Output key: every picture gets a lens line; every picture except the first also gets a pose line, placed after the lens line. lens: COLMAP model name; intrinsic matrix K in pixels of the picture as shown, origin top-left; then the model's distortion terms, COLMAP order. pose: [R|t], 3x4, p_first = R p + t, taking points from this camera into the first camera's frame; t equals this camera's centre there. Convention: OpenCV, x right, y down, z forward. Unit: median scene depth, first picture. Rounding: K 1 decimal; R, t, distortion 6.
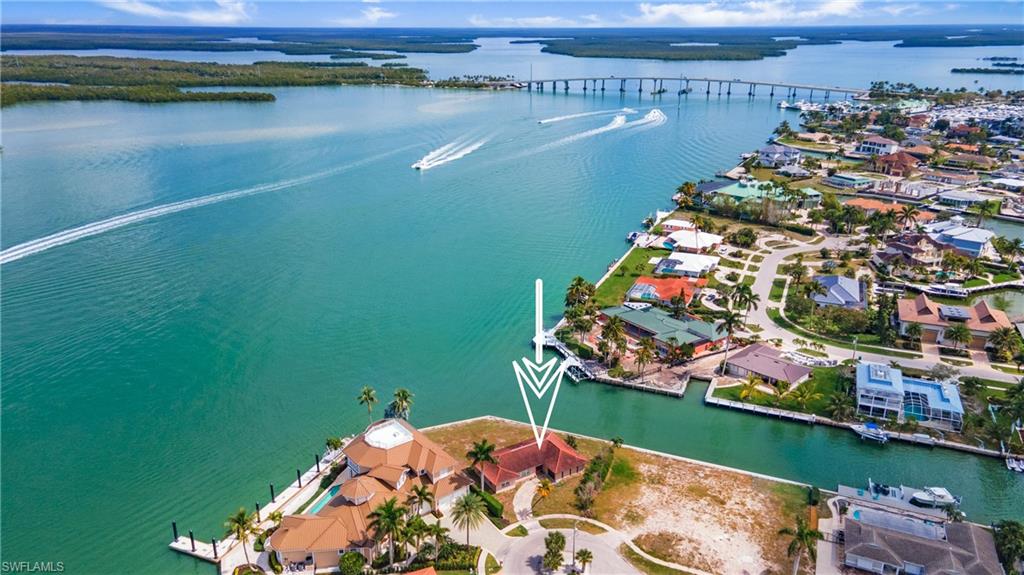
lens RADIAL K [[743.4, 0, 509.3], [0, 743.4, 288.1], [0, 0, 1]] dist [0.040630, 0.007488]
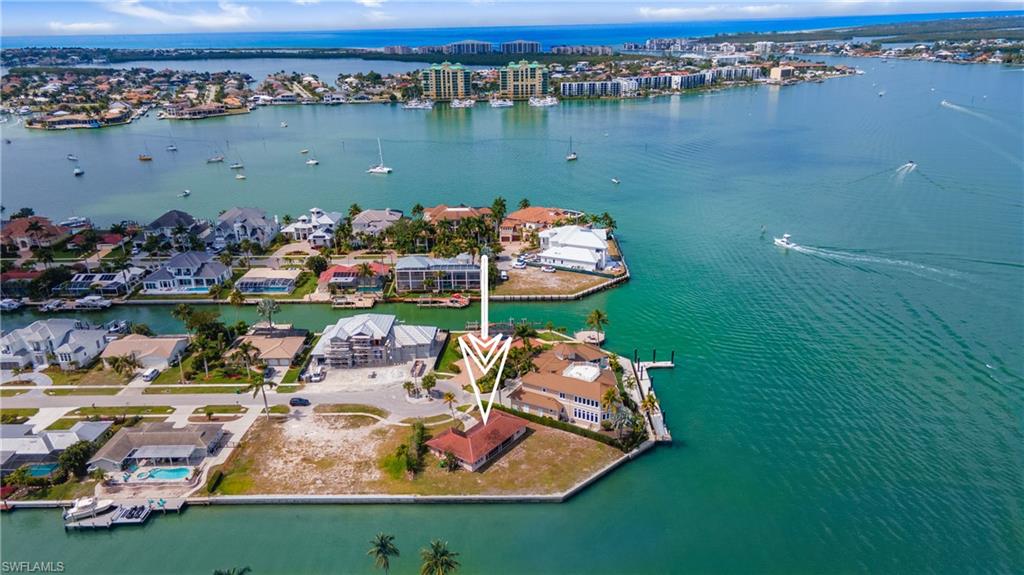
lens RADIAL K [[743.4, 0, 509.3], [0, 743.4, 288.1], [0, 0, 1]] dist [0.040630, 0.007488]
pose [[-0.925843, 0.143762, -0.349495, 0.262625], [-0.108979, 0.783961, 0.611170, -0.474652], [0.361854, 0.603935, -0.710158, 1.299957]]
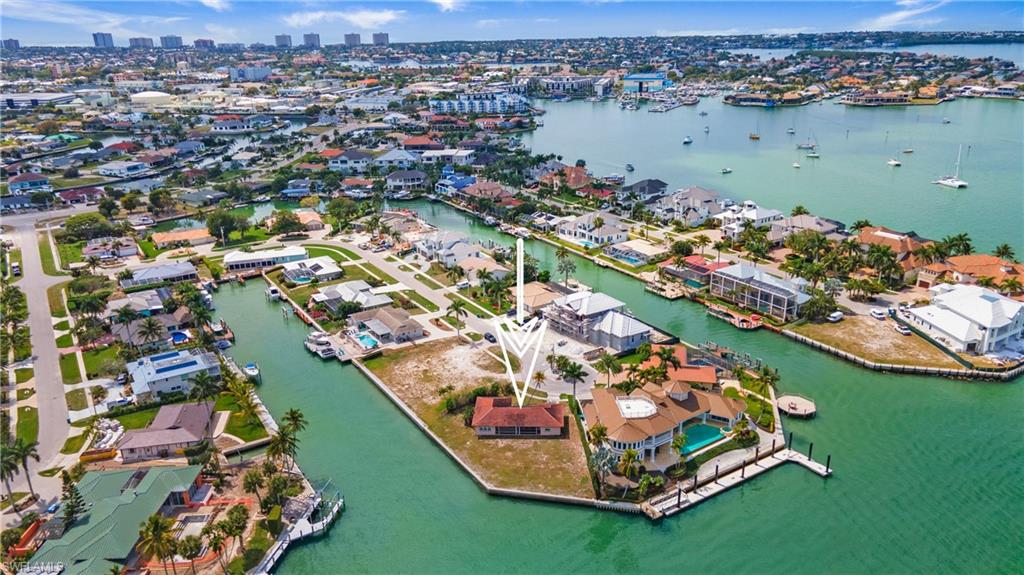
lens RADIAL K [[745.6, 0, 509.1], [0, 745.6, 286.8], [0, 0, 1]] dist [0.022058, 0.047582]
pose [[-0.825377, -0.172235, 0.537669, -0.424516], [0.209495, 0.790911, 0.574954, -0.453480], [-0.524275, 0.587193, -0.616717, 1.249999]]
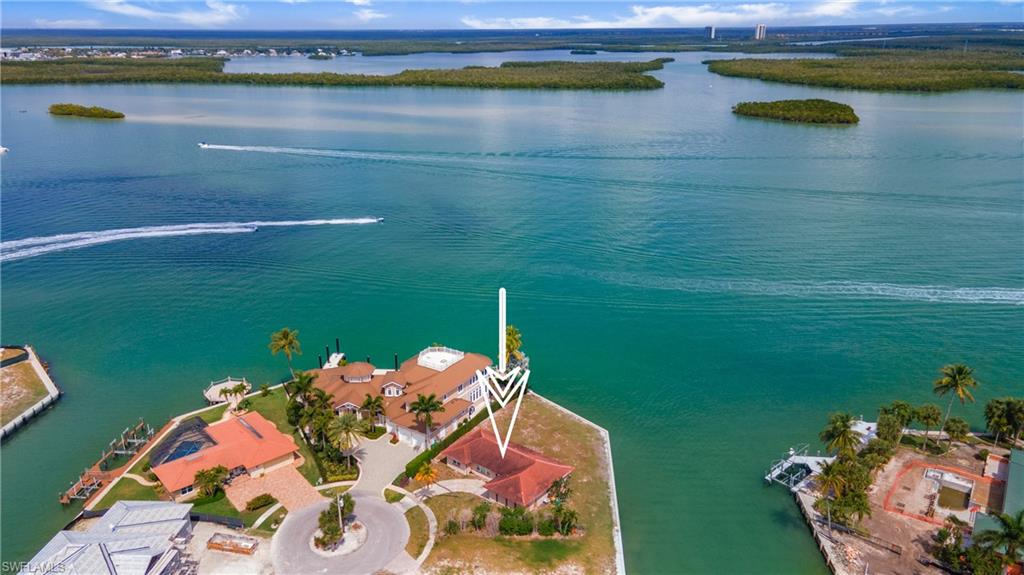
lens RADIAL K [[745.6, 0, 509.1], [0, 745.6, 286.8], [0, 0, 1]] dist [0.022058, 0.047582]
pose [[0.330070, 0.310185, -0.891537, 0.548071], [-0.309908, 0.927726, 0.208040, -0.096571], [0.891634, 0.207627, 0.402343, 0.497063]]
